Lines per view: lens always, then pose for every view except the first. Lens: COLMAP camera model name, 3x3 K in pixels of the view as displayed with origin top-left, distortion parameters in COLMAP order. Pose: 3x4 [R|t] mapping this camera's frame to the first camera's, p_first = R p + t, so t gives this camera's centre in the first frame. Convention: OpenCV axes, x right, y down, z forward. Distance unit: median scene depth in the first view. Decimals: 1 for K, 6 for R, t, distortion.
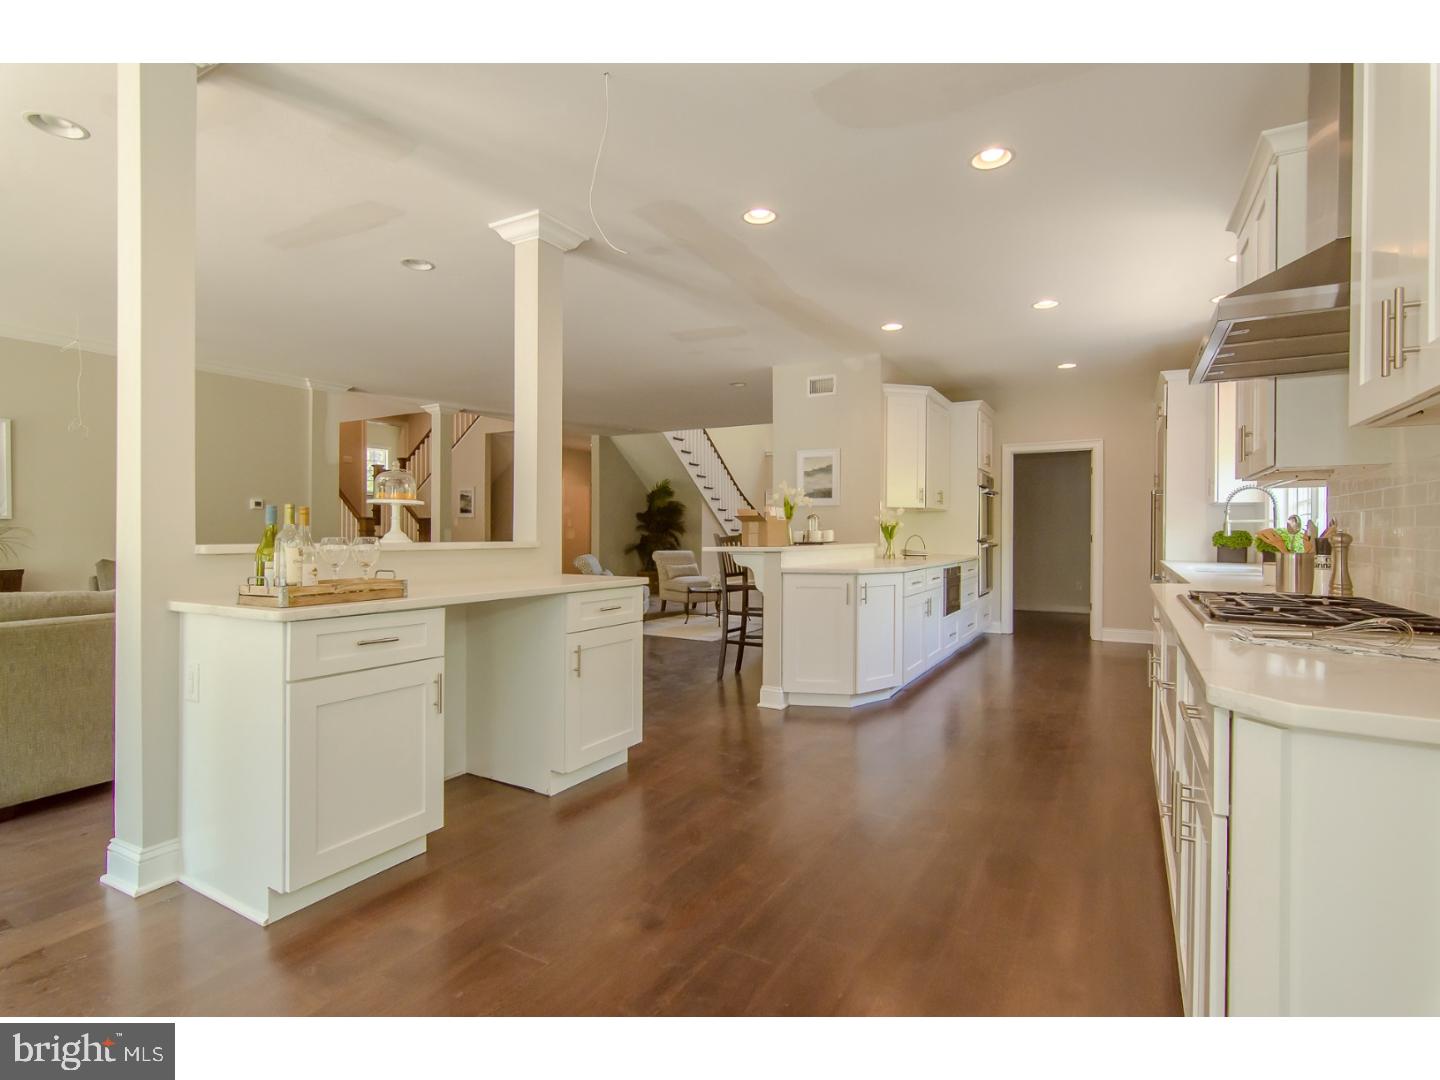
lens RADIAL K [[656.2, 0, 723.0], [0, 656.2, 532.8], [0, 0, 1]] dist [0.018821, 0.000969]
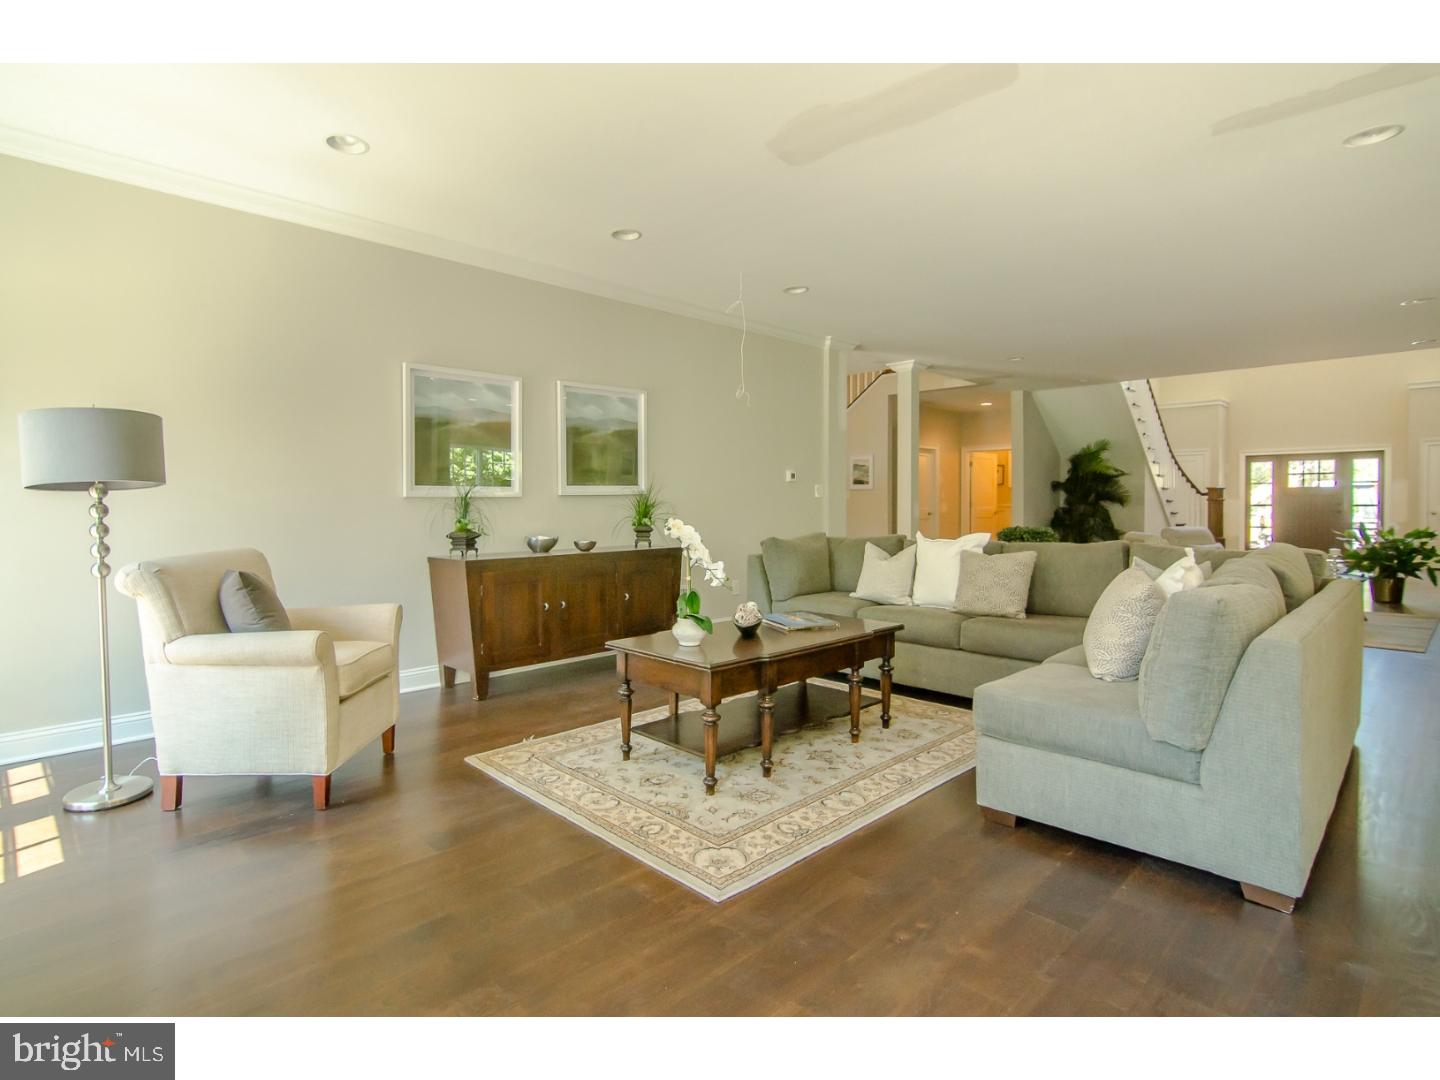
lens RADIAL K [[698.2, 0, 715.8], [0, 698.2, 544.5], [0, 0, 1]] dist [0.003911, -0.000599]
pose [[0.965238, 0.009955, -0.261182, -0.325245], [0.004612, 0.998470, 0.055104, -0.001116], [0.261331, -0.054393, 0.963716, 0.012895]]
